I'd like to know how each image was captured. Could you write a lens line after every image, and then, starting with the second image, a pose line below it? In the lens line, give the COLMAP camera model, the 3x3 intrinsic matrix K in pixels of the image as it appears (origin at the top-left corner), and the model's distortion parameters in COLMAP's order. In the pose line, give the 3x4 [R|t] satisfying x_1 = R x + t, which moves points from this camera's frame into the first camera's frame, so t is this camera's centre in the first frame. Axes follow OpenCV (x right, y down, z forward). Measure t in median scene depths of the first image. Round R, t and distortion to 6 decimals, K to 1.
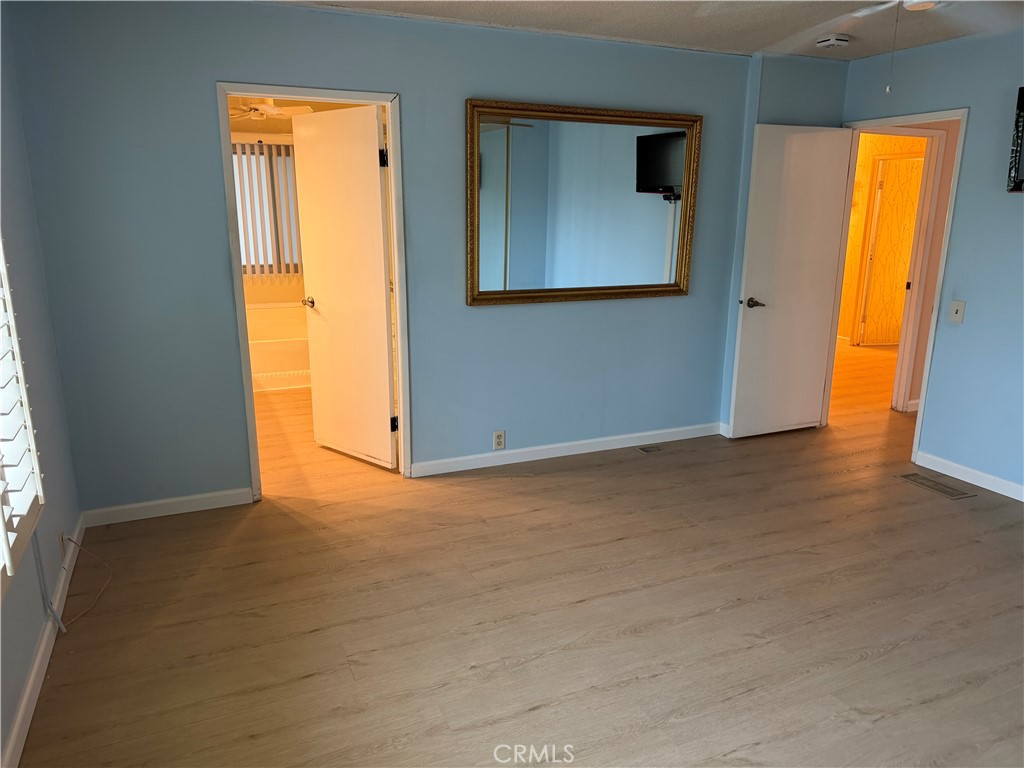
lens RADIAL K [[719.0, 0, 517.6], [0, 719.0, 383.0], [0, 0, 1]] dist [0.057318, -0.070453]
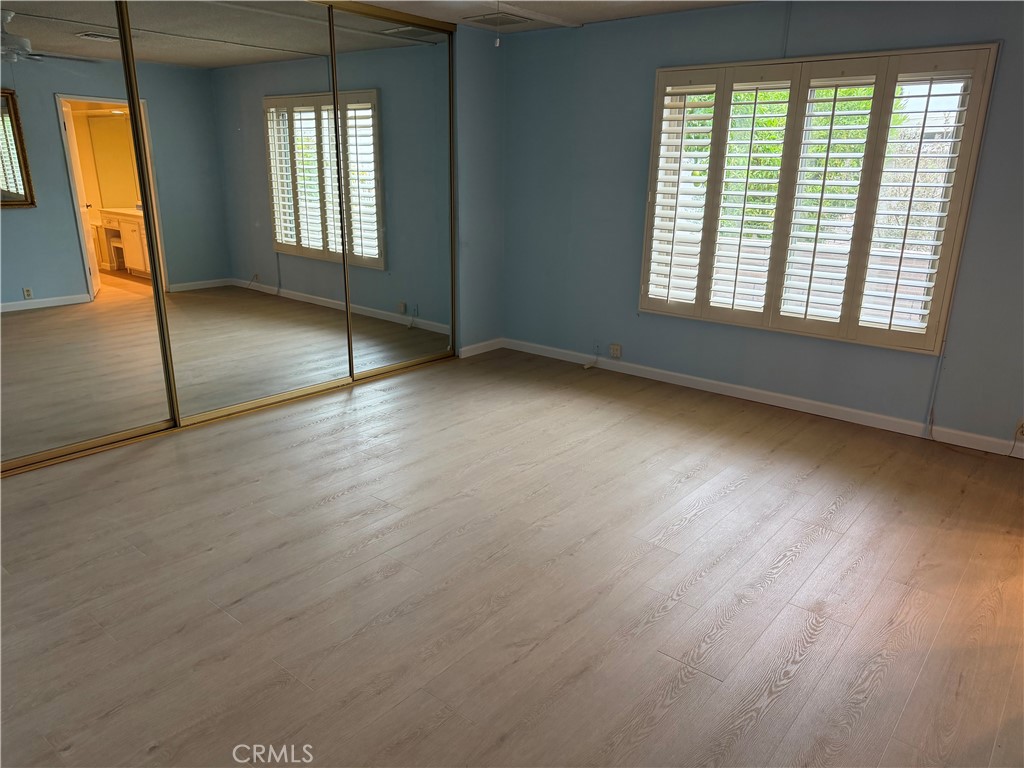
lens RADIAL K [[719.0, 0, 518.1], [0, 719.0, 386.6], [0, 0, 1]] dist [0.057318, -0.070453]
pose [[-0.894497, 0.108904, -0.433606, 0.849564], [-0.130677, 0.863832, 0.486536, -0.414411], [0.427549, 0.491868, -0.758464, 1.755064]]
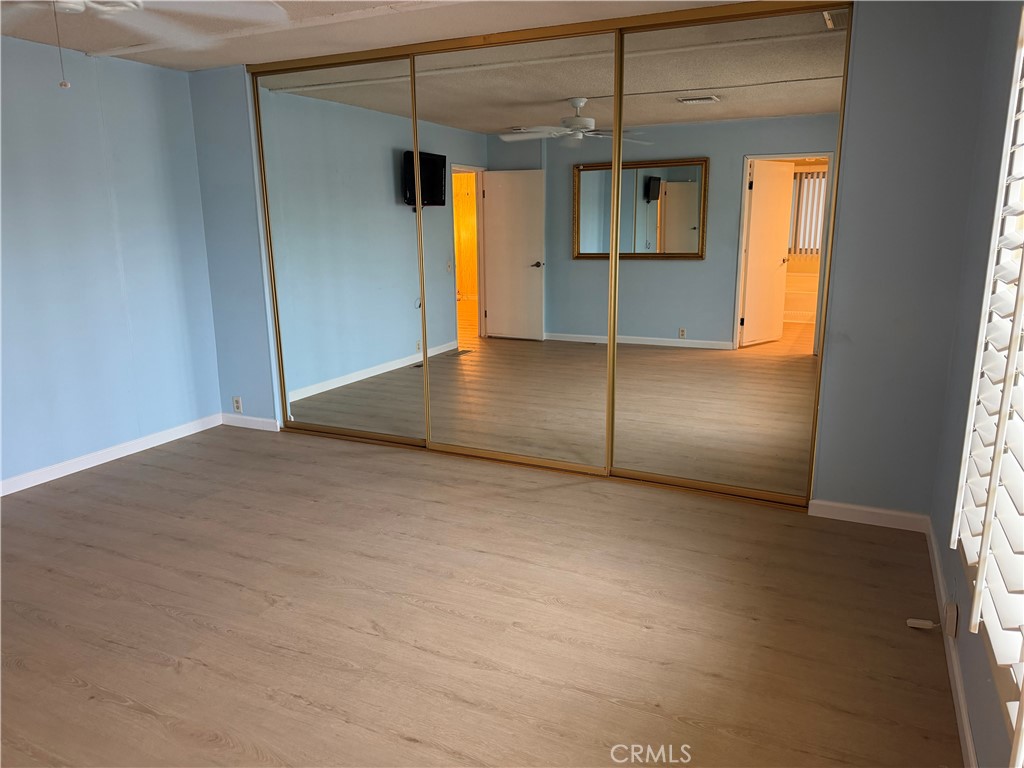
lens RADIAL K [[719.0, 0, 516.9], [0, 719.0, 381.3], [0, 0, 1]] dist [0.057318, -0.070453]
pose [[-0.644858, -0.170417, 0.745061, -0.571377], [0.188654, 0.909172, 0.371236, -0.241857], [-0.740653, 0.379954, -0.554137, 1.050591]]
